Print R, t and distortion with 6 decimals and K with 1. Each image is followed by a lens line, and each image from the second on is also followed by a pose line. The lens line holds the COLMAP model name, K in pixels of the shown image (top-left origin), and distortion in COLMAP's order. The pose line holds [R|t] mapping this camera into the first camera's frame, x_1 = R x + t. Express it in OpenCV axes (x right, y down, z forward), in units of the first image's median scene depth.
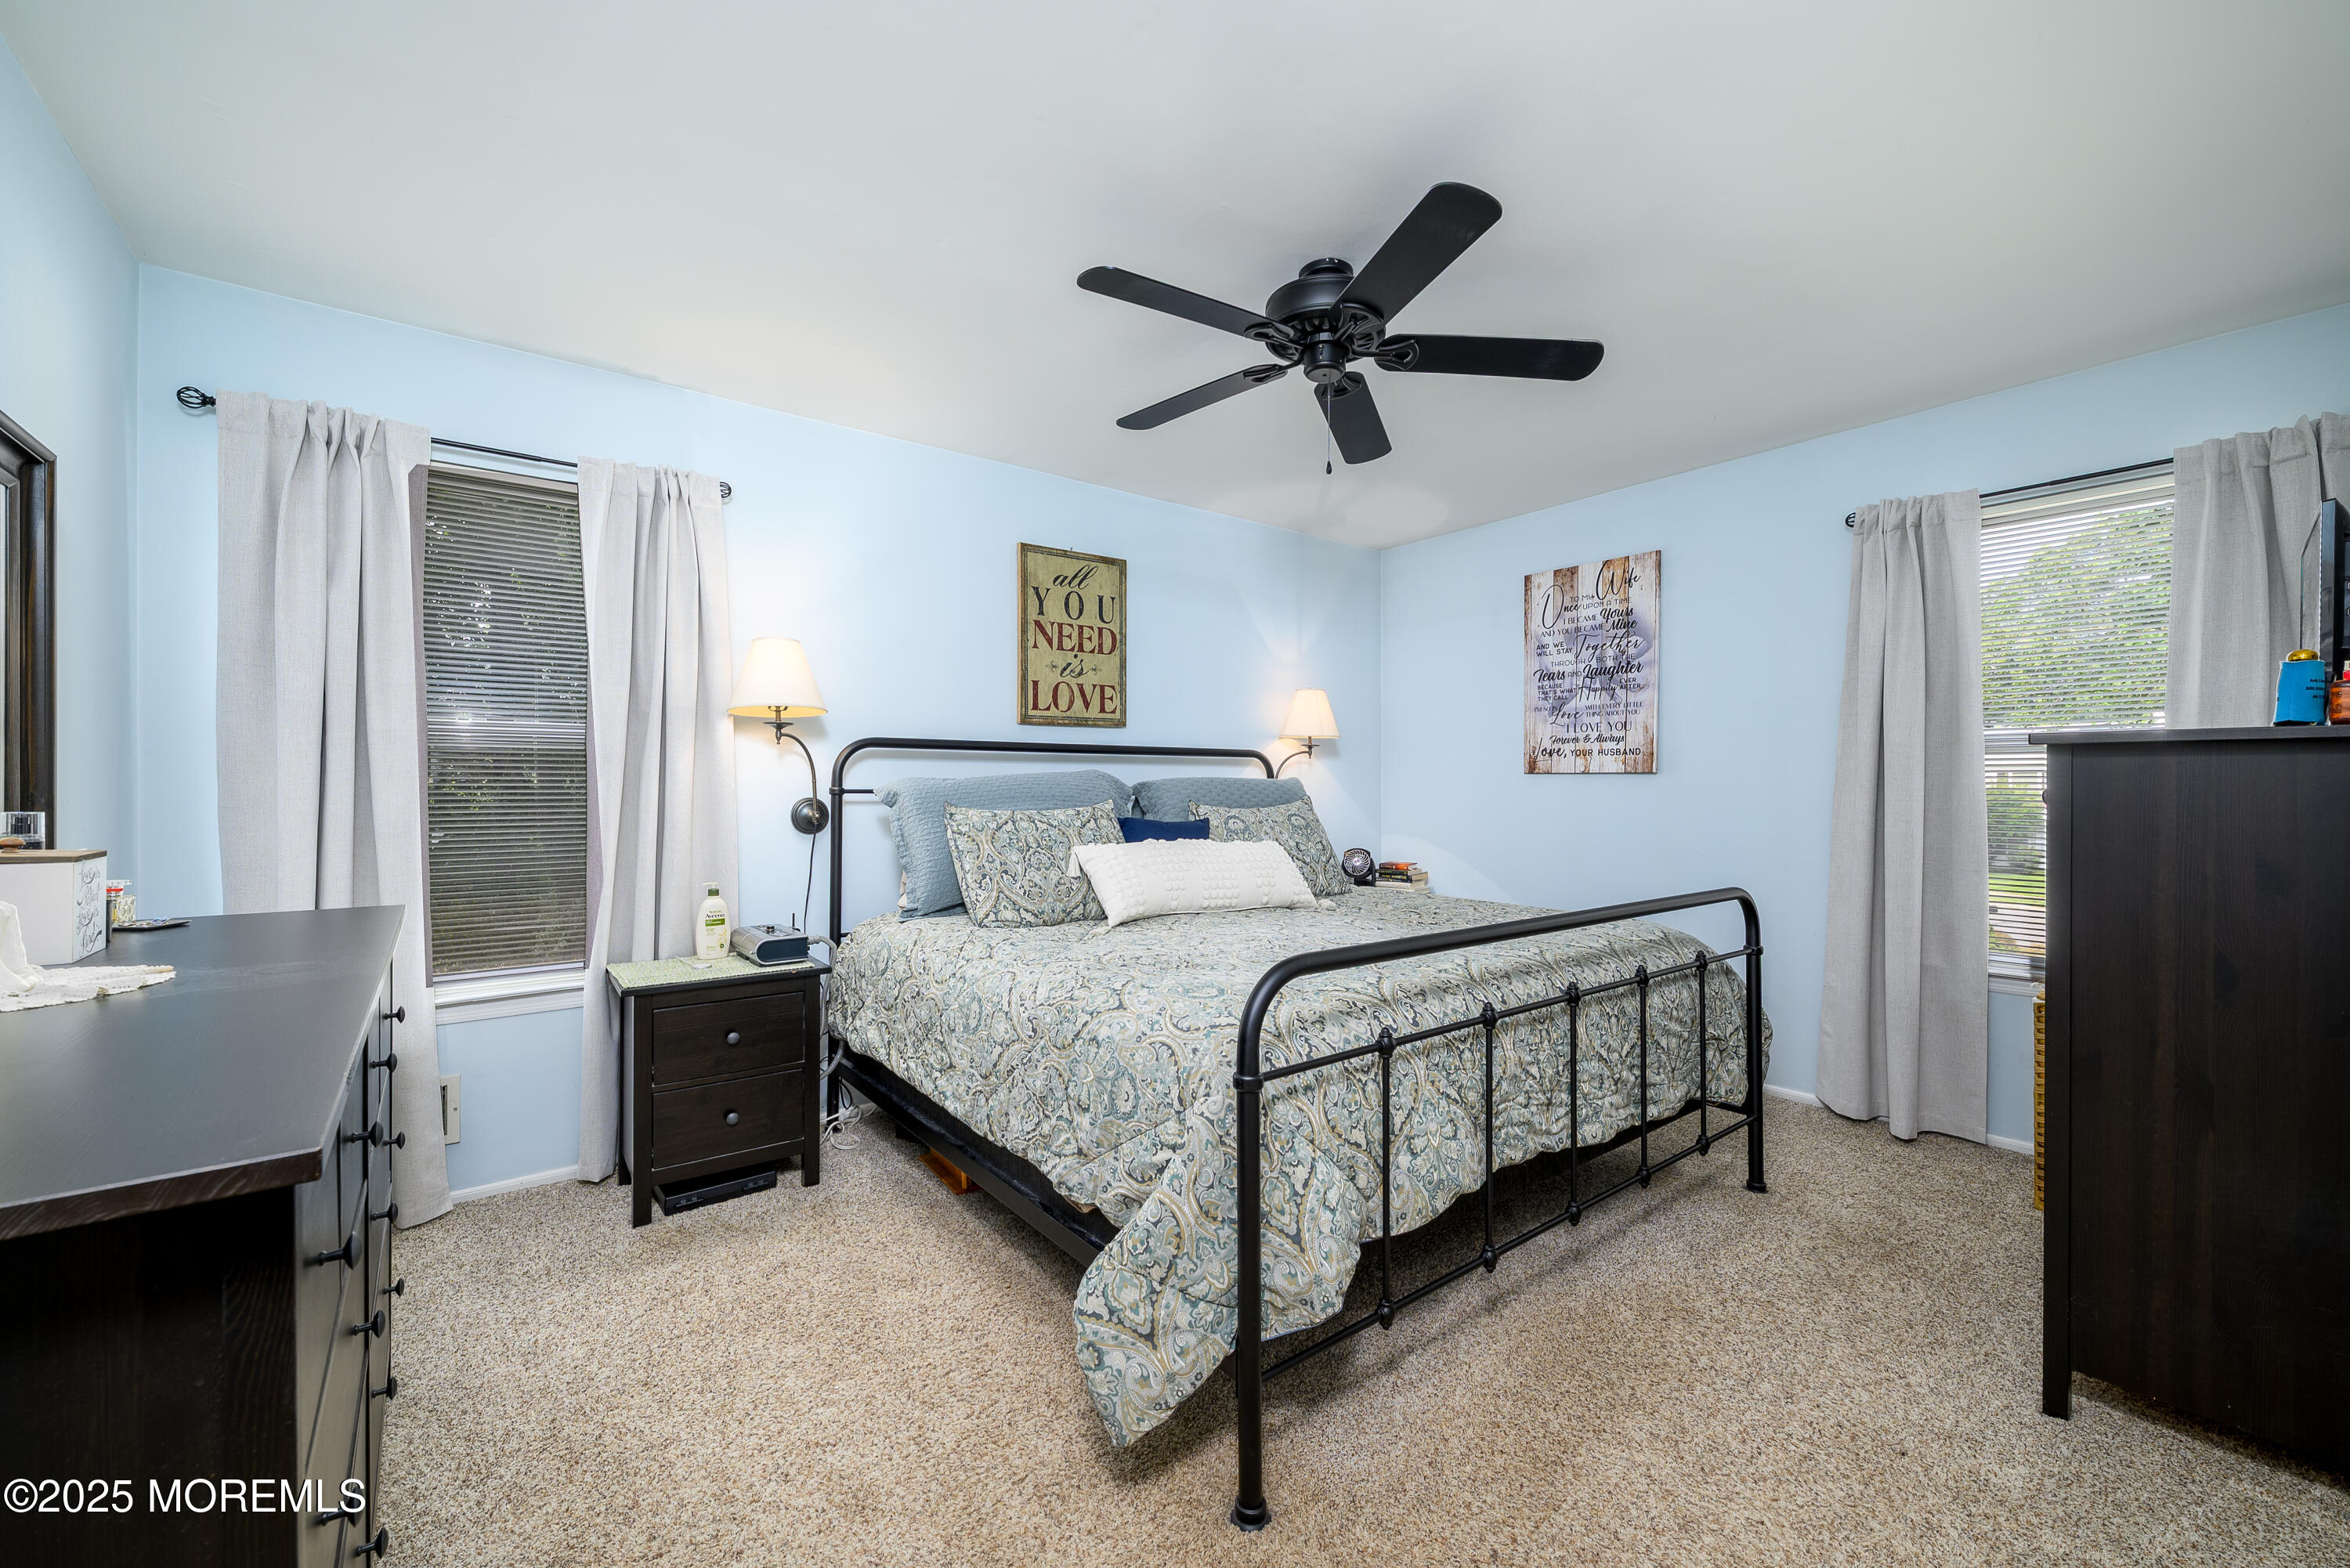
lens RADIAL K [[944.5, 0, 1165.3], [0, 944.5, 783.1], [0, 0, 1]] dist [-0.005615, 0.002744]
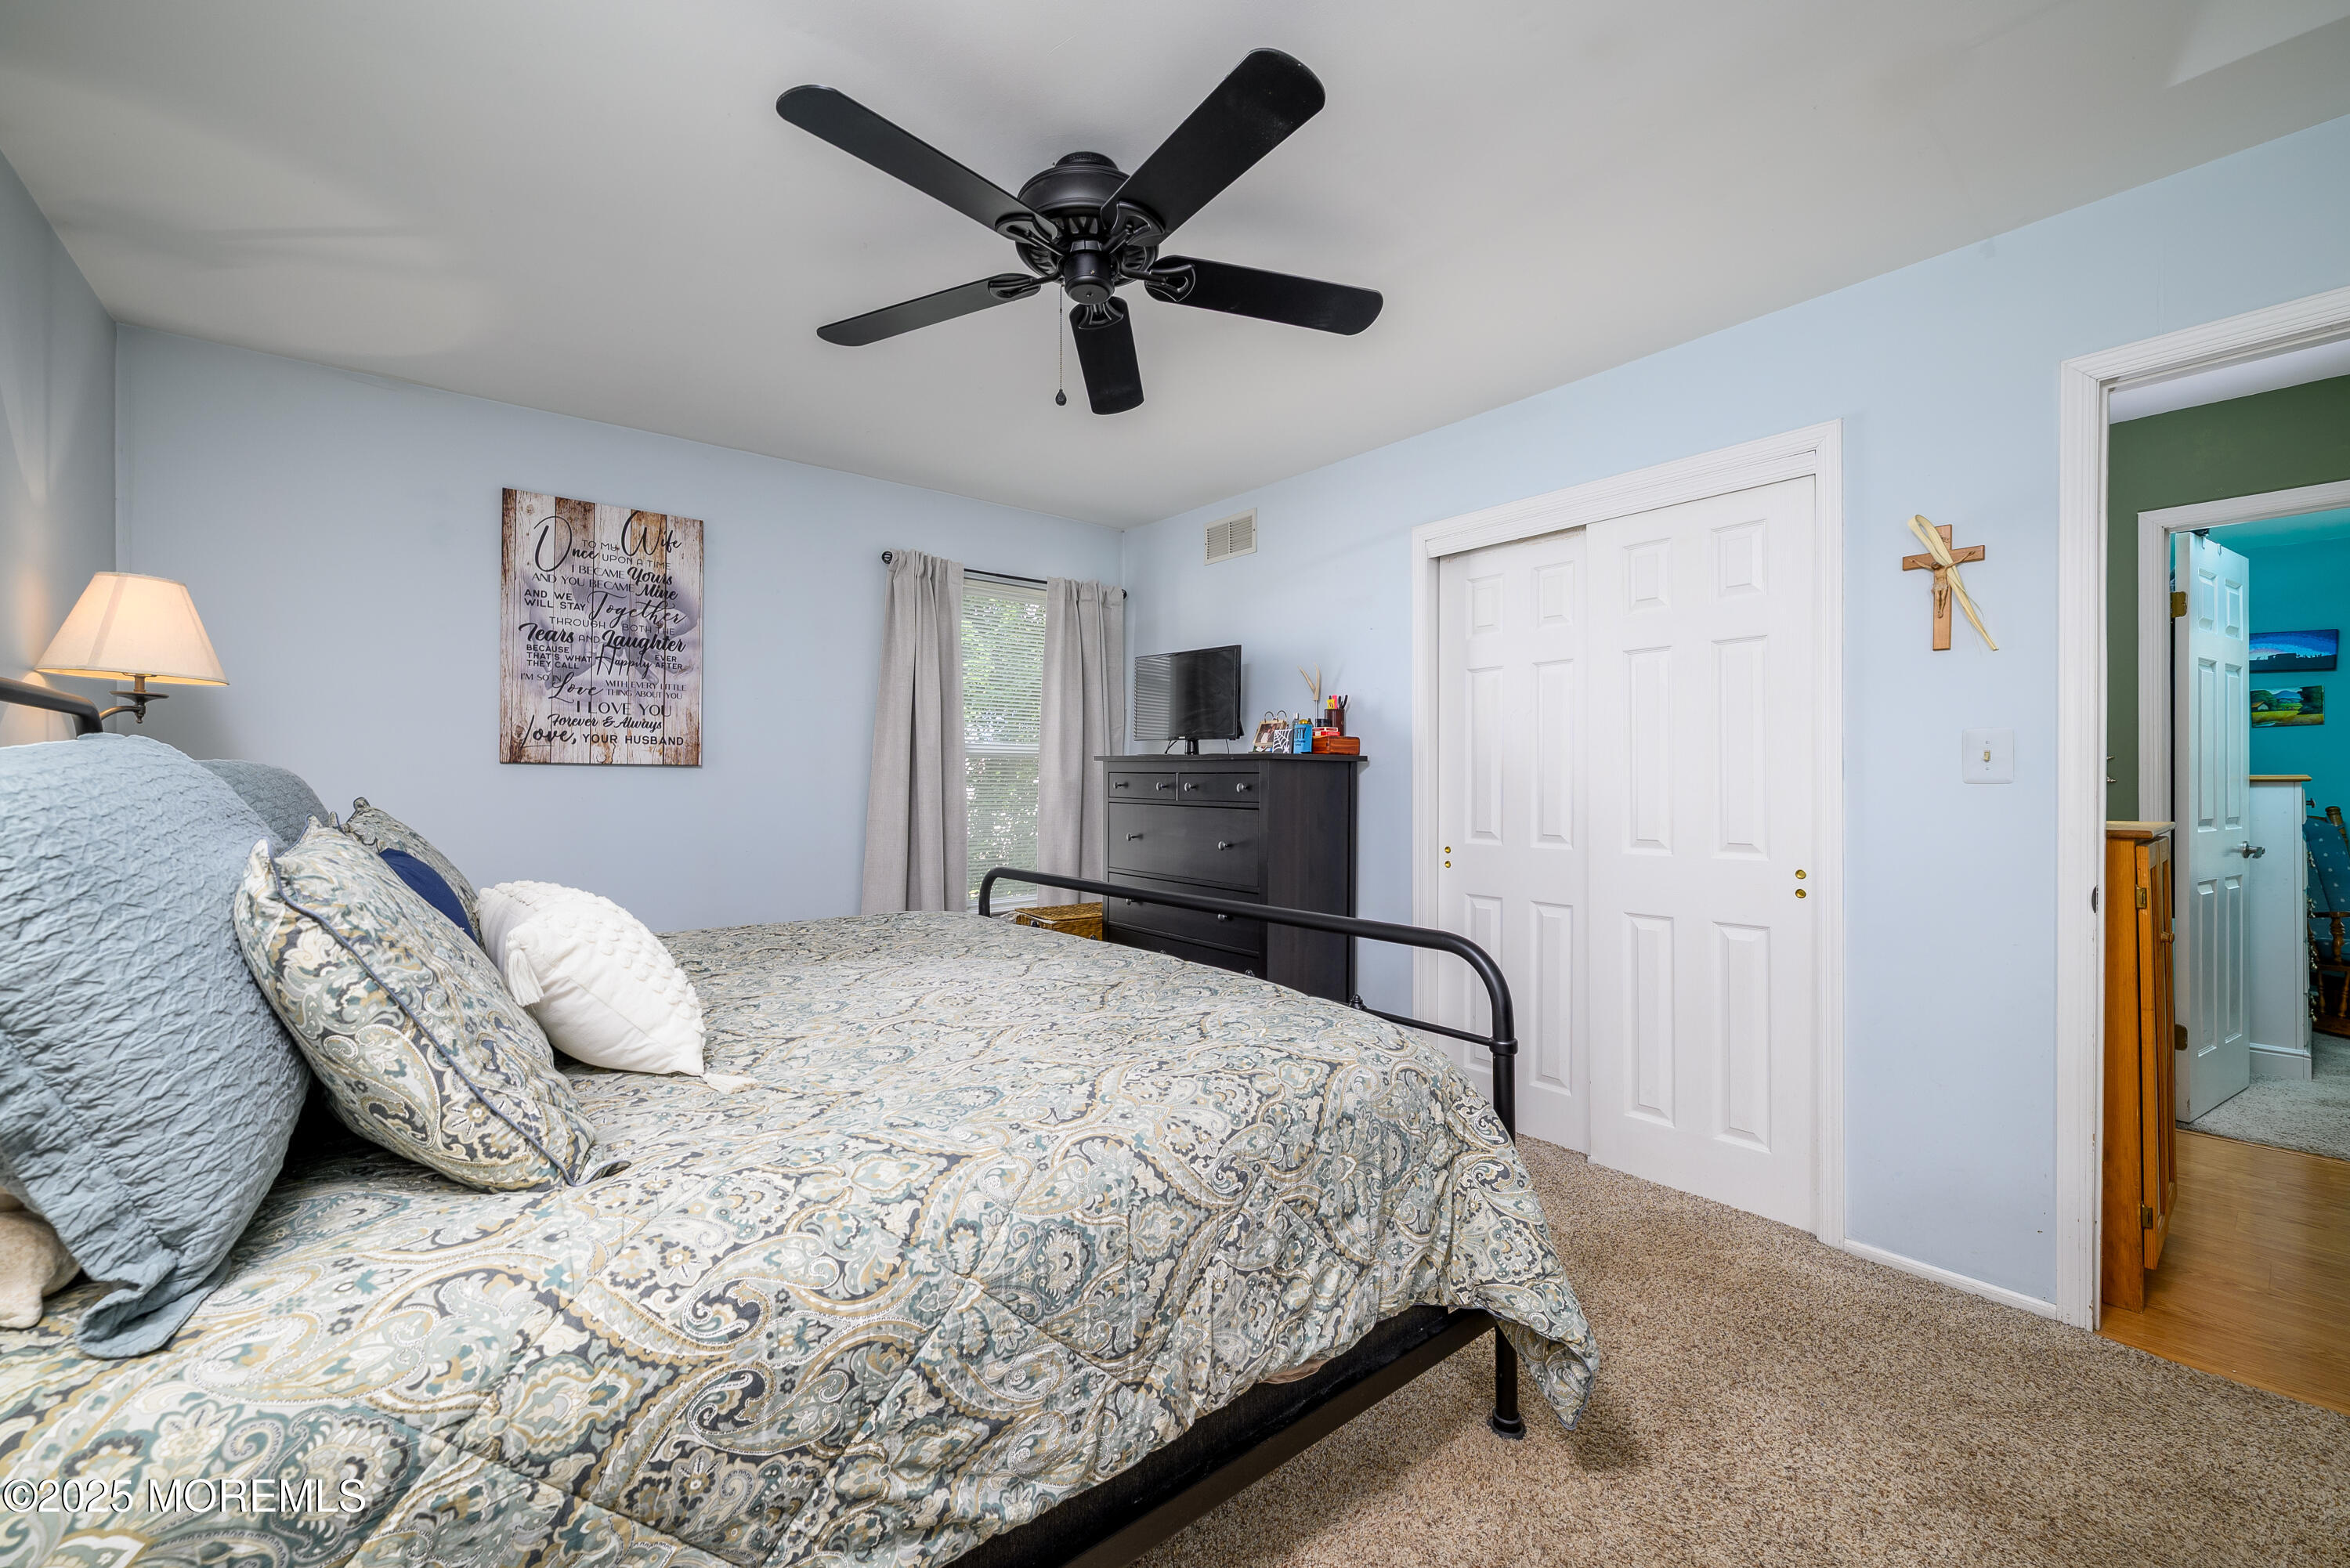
lens RADIAL K [[944.5, 0, 1198.3], [0, 944.5, 775.2], [0, 0, 1]] dist [-0.005615, 0.002744]
pose [[-0.050964, 0.003442, 0.998695, -0.387741], [-0.003508, 0.999987, -0.003625, -0.000225], [-0.998694, -0.003689, -0.050952, 0.541608]]
